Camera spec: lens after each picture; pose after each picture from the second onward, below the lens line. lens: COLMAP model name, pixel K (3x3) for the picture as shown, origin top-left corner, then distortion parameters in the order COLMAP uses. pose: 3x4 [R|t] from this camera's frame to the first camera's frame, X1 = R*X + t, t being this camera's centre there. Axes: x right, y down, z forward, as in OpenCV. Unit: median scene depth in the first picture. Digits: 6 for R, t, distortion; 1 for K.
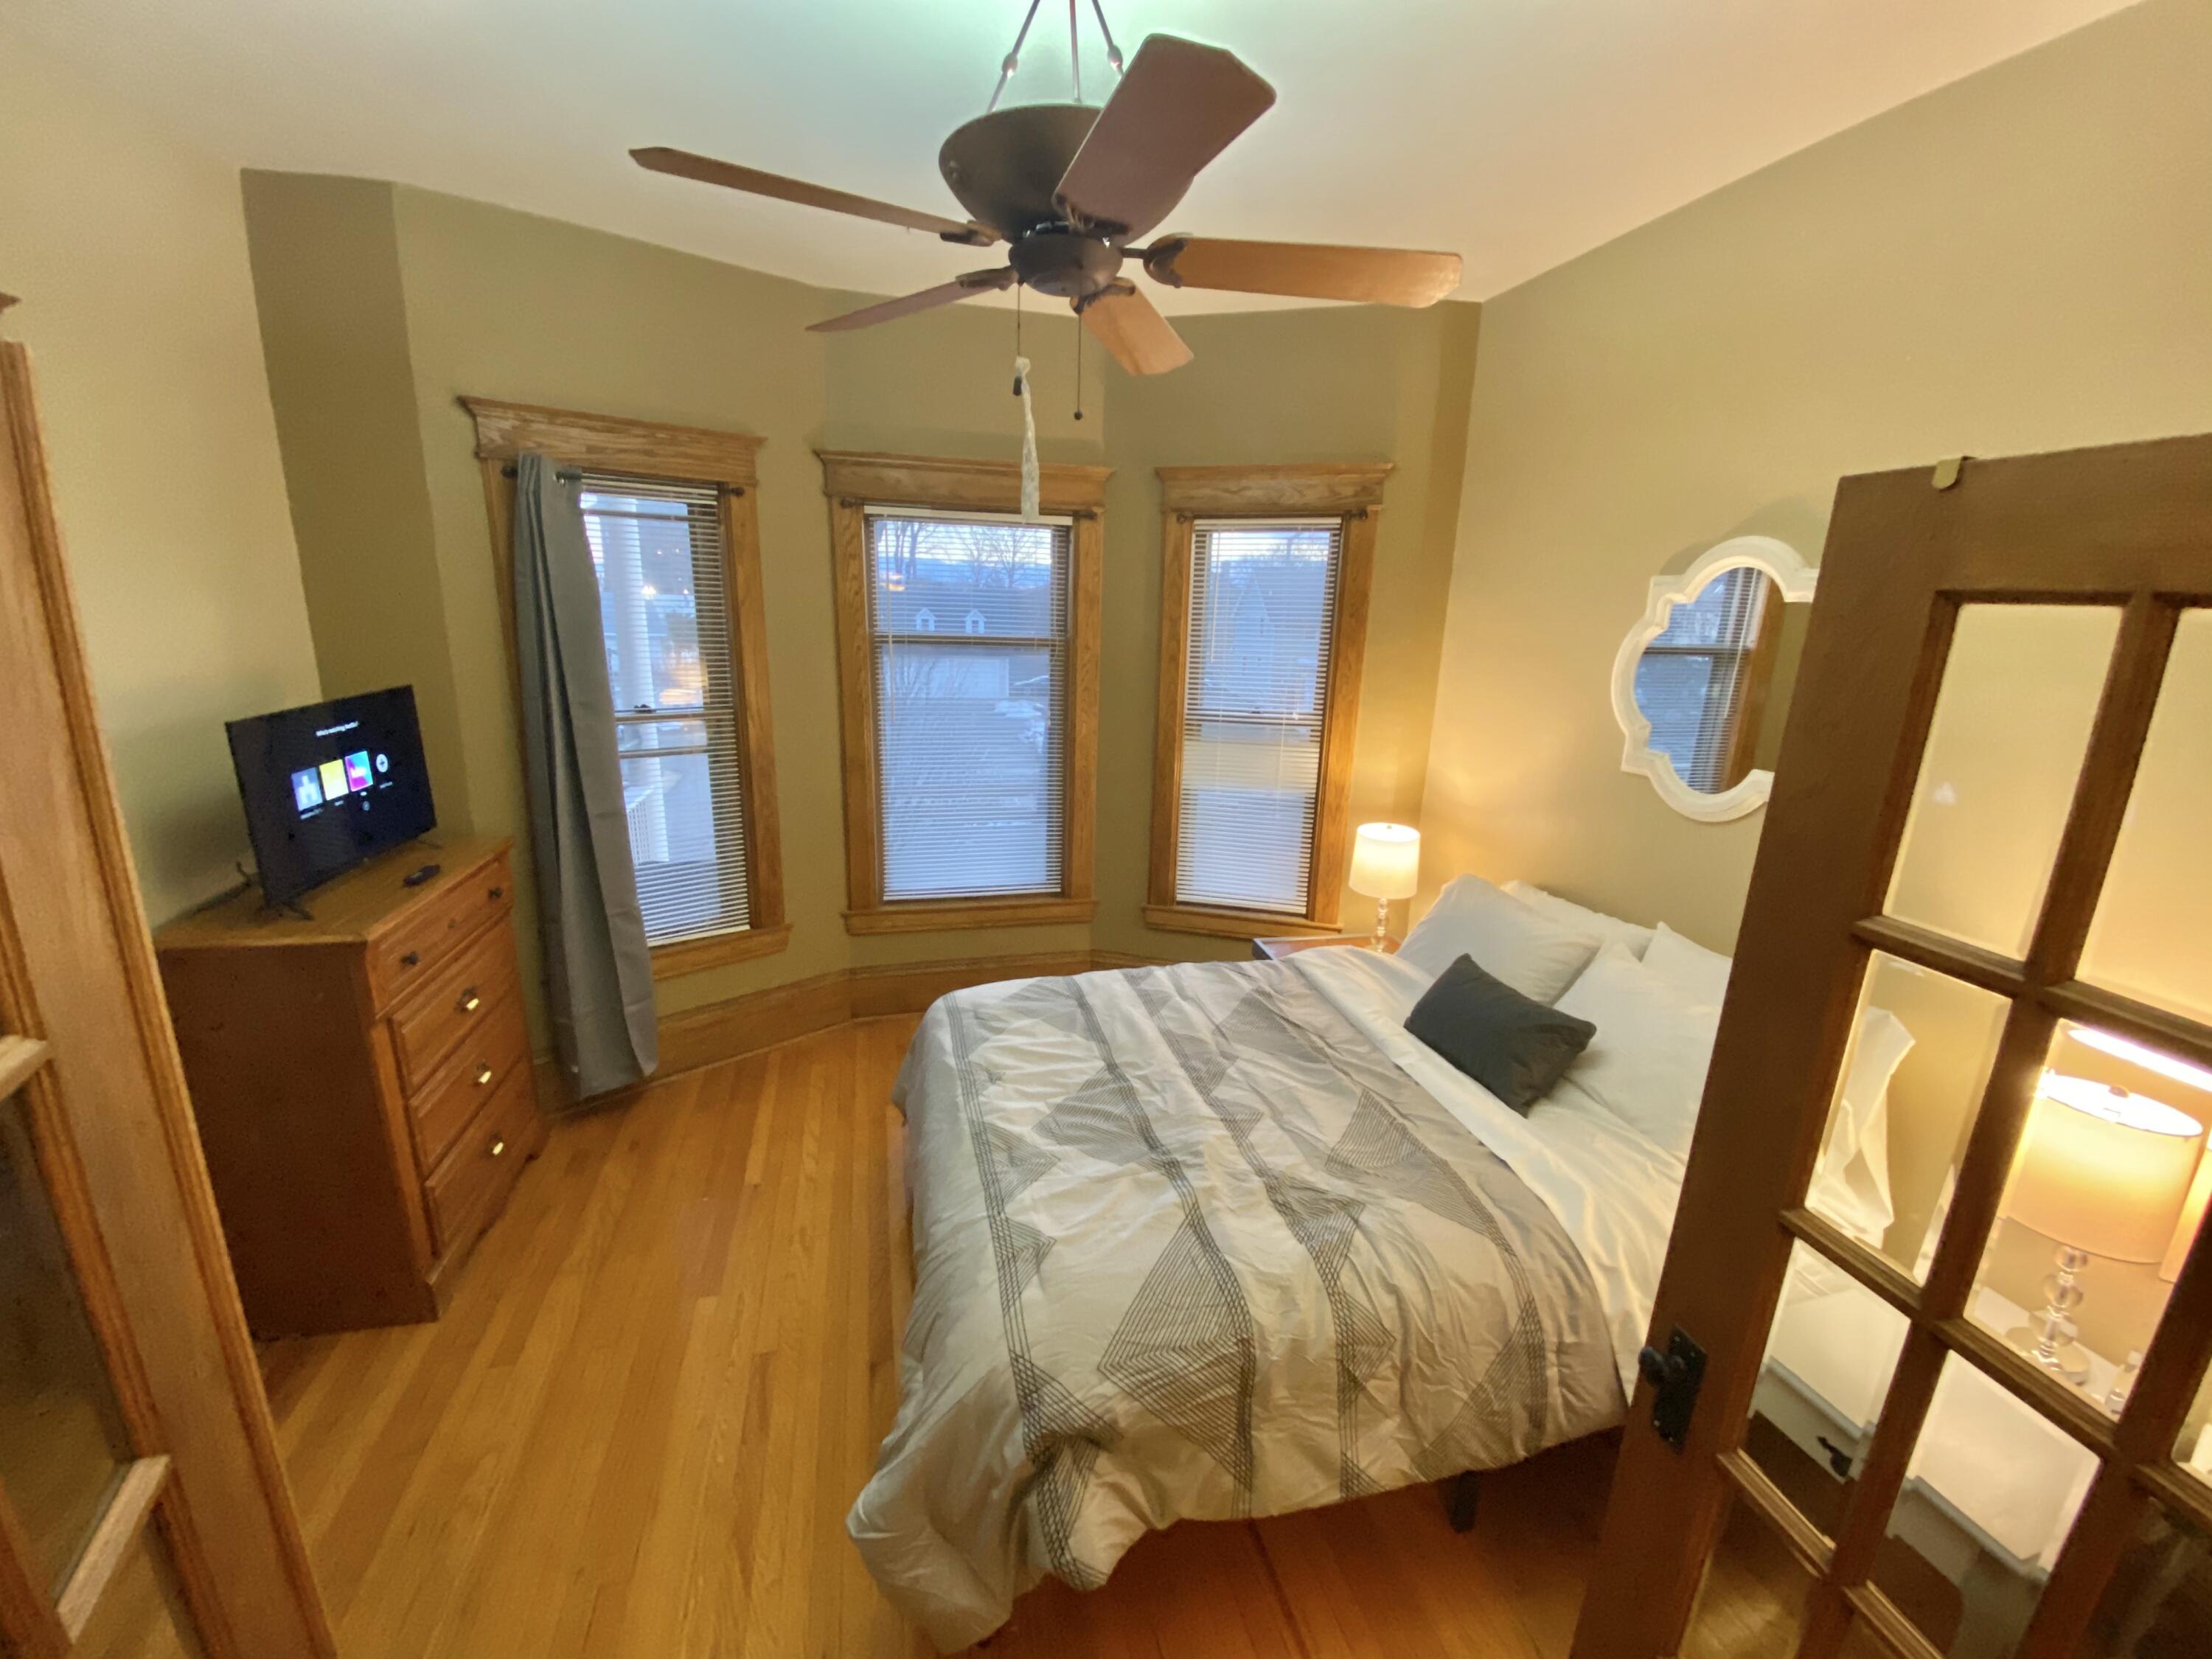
lens RADIAL K [[882.5, 0, 1094.9], [0, 882.5, 831.6], [0, 0, 1]] dist [0.036954, -0.031296]
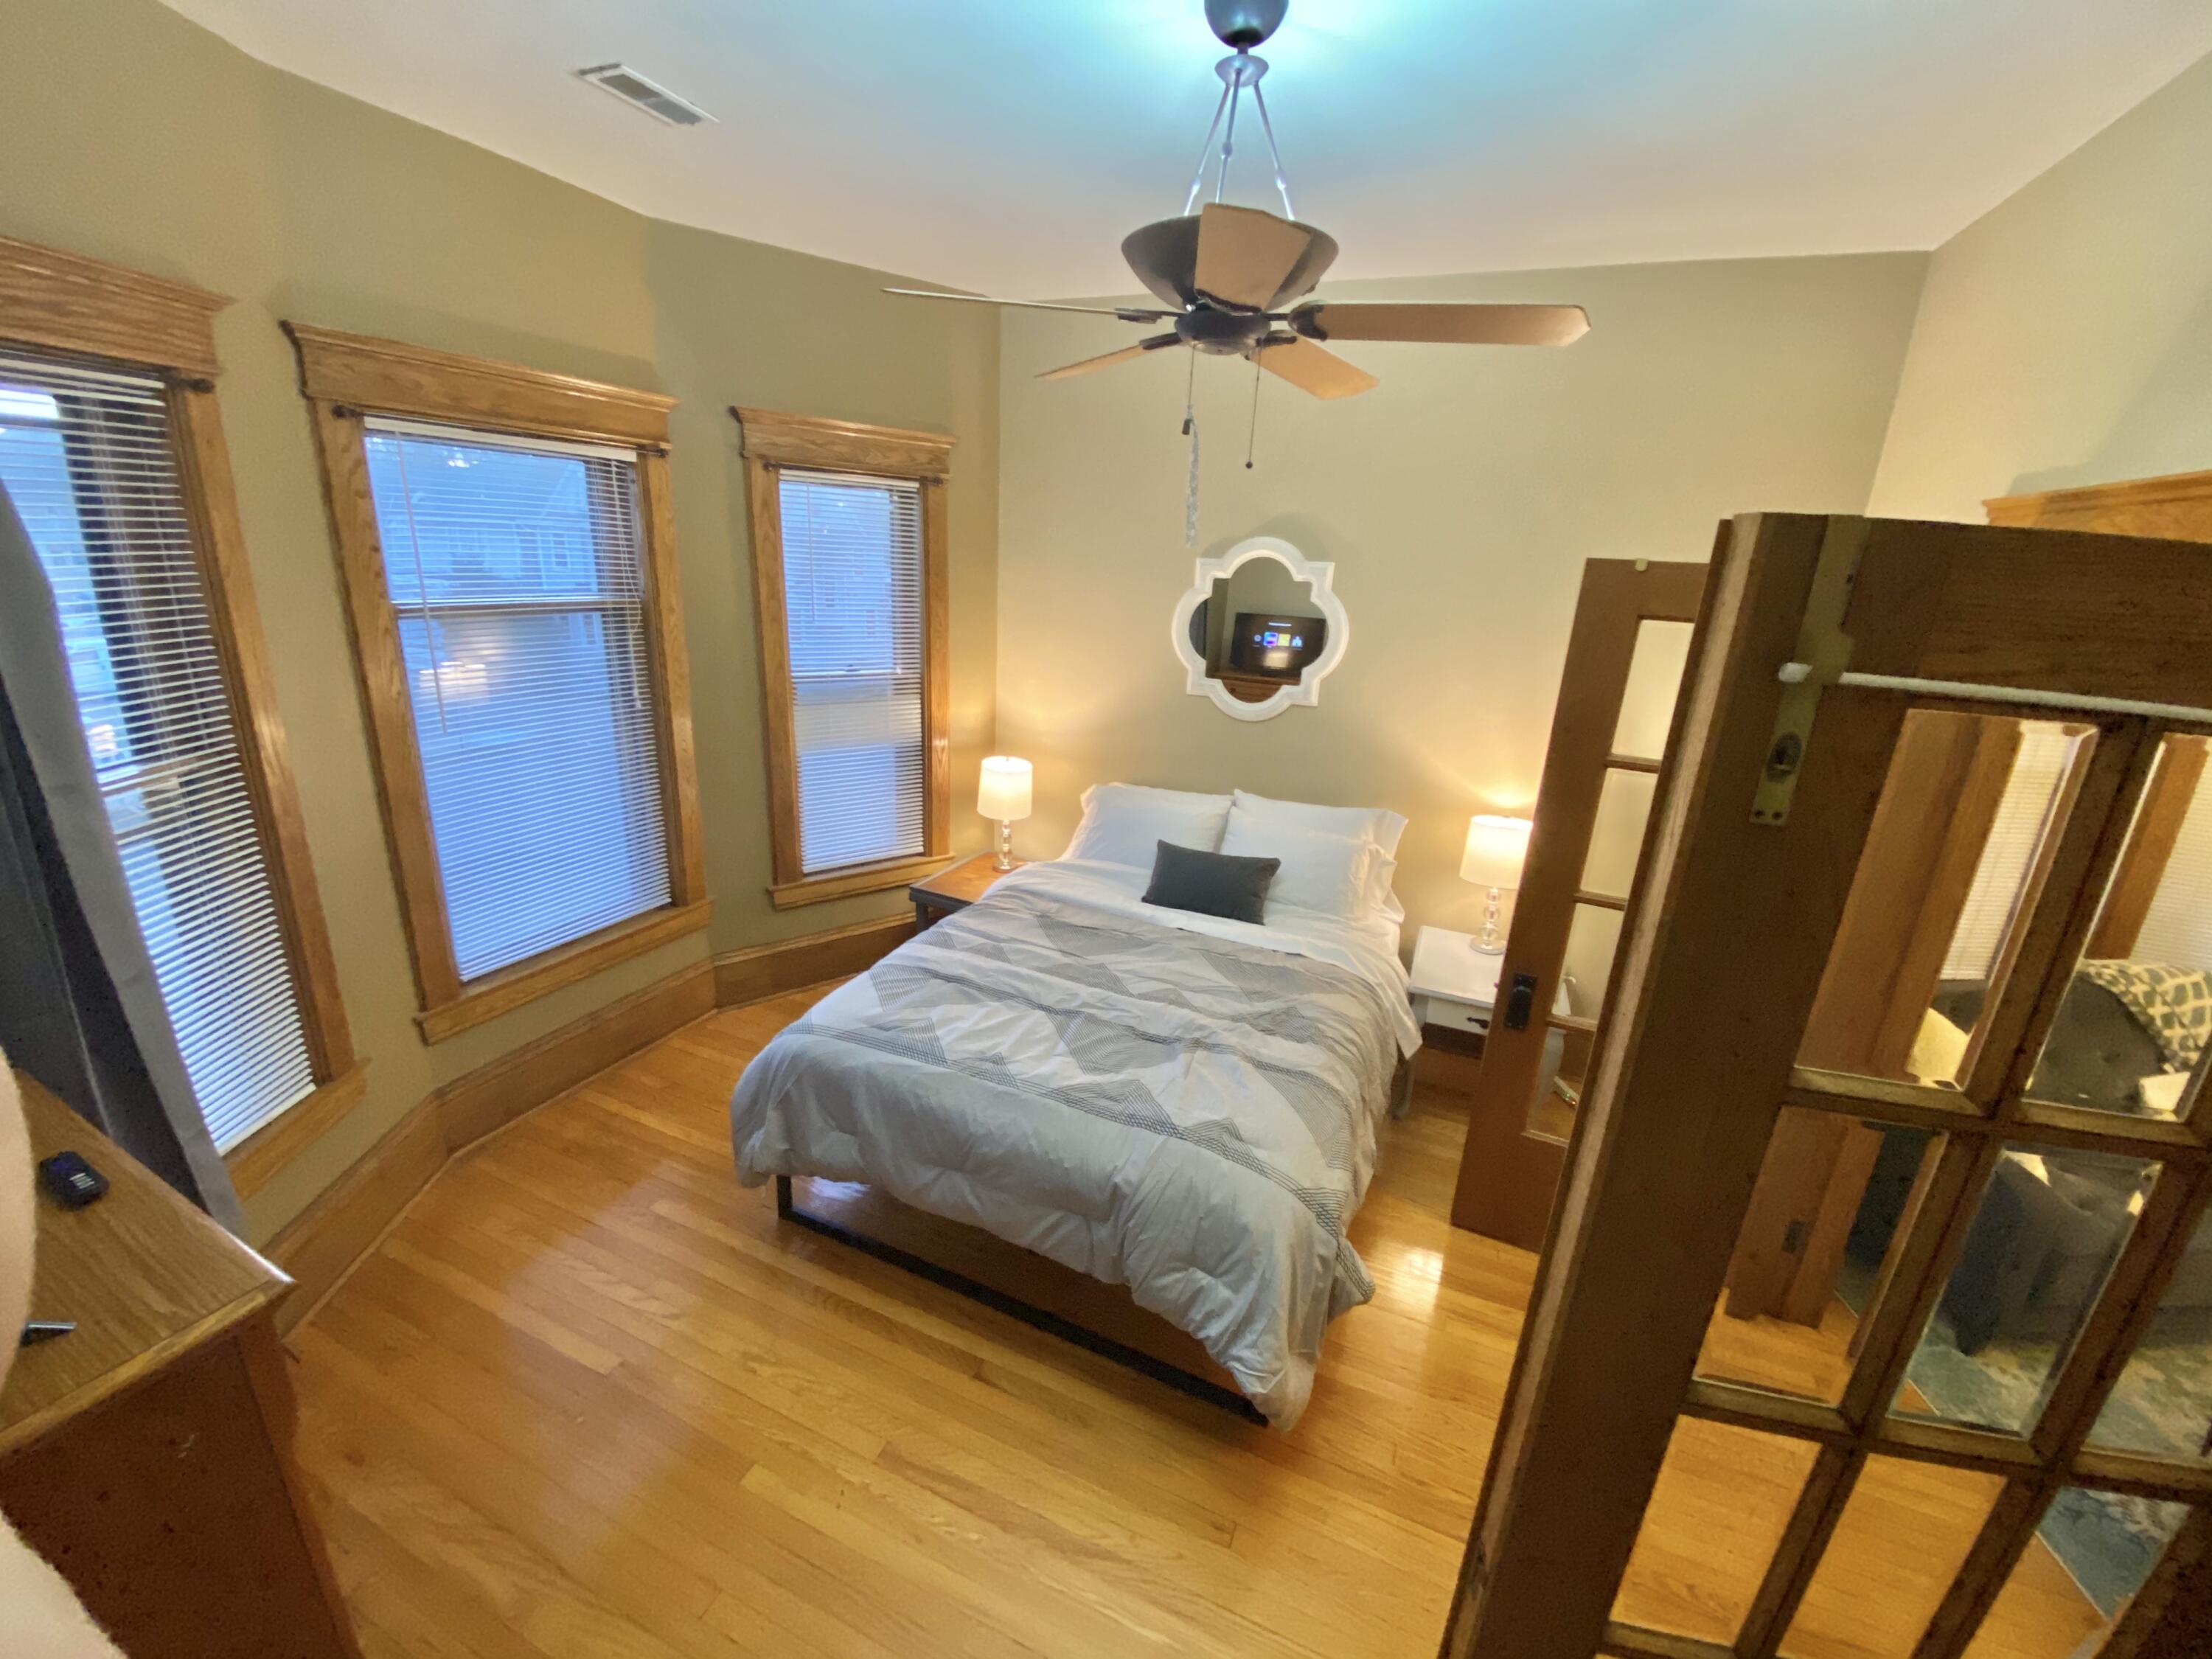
lens RADIAL K [[882.5, 0, 1094.9], [0, 882.5, 831.6], [0, 0, 1]] dist [0.036954, -0.031296]
pose [[0.610052, -0.232109, 0.757603, -0.508792], [0.160408, 0.972513, 0.168785, -0.091610], [-0.775955, 0.018557, 0.630515, 0.168588]]
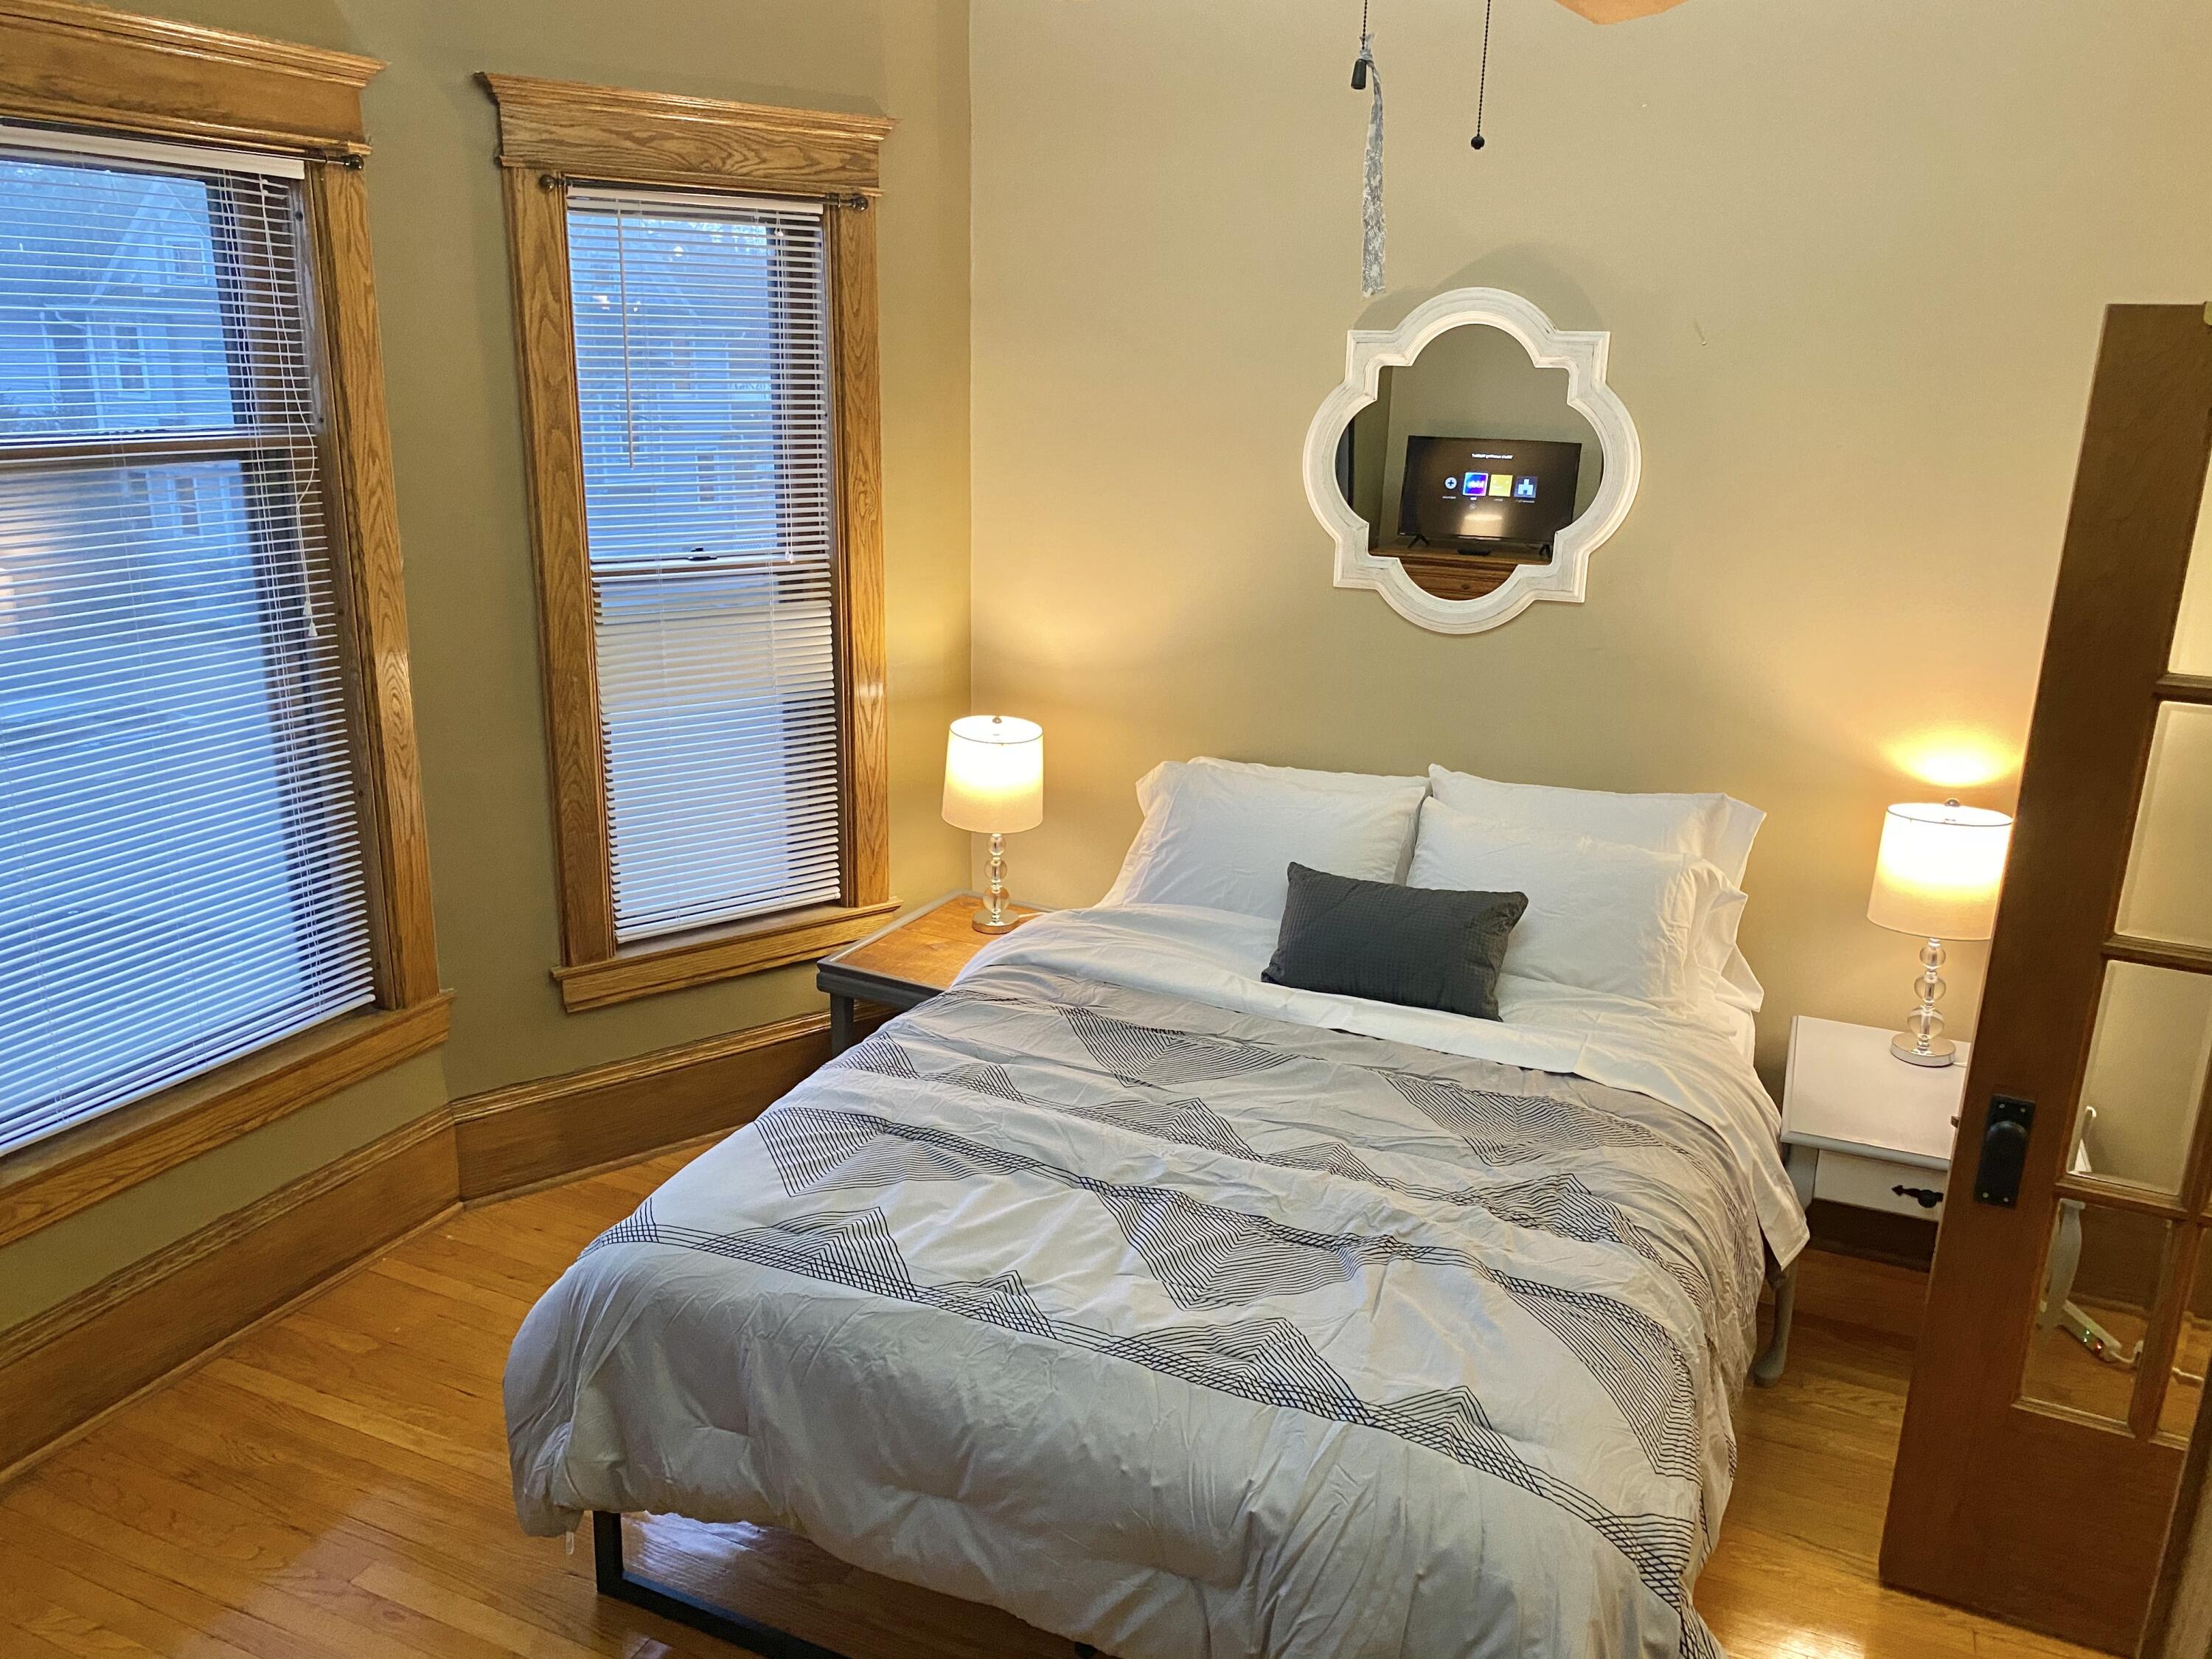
lens RADIAL K [[1671.2, 0, 1115.6], [0, 1671.2, 830.2], [0, 0, 1]] dist [0.005900, 0.010904]
pose [[0.613187, -0.232824, 0.754848, -0.520974], [0.185080, 0.971324, 0.149248, -0.089171], [-0.767950, 0.048190, 0.638694, 0.187392]]
